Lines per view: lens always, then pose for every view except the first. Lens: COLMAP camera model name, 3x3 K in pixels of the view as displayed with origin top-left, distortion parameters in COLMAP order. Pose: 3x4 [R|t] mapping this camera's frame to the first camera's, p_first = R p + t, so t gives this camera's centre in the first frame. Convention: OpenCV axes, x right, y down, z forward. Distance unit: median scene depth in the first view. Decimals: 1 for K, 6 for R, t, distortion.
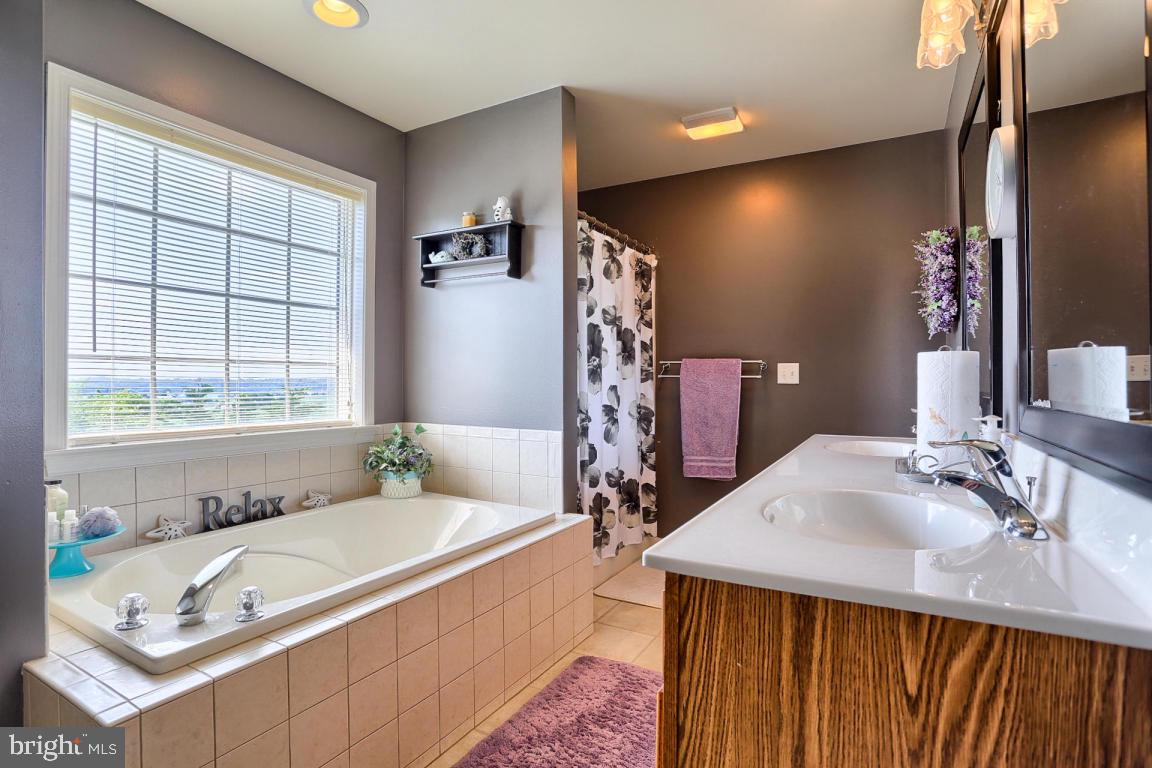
lens RADIAL K [[554.1, 0, 571.6], [0, 554.1, 382.5], [0, 0, 1]] dist [-0.060873, 0.023161]
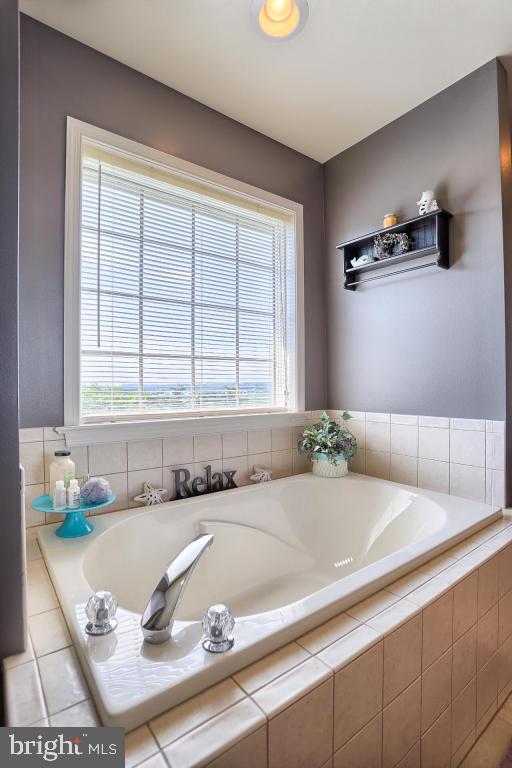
lens RADIAL K [[369.4, 0, 256.0], [0, 369.4, 384.0], [0, 0, 1]] dist [-0.060873, 0.023161]
pose [[0.922321, -0.007123, -0.386359, -0.169691], [0.006386, 0.999975, -0.003190, 0.023349], [0.386371, 0.000475, 0.922343, 0.266977]]
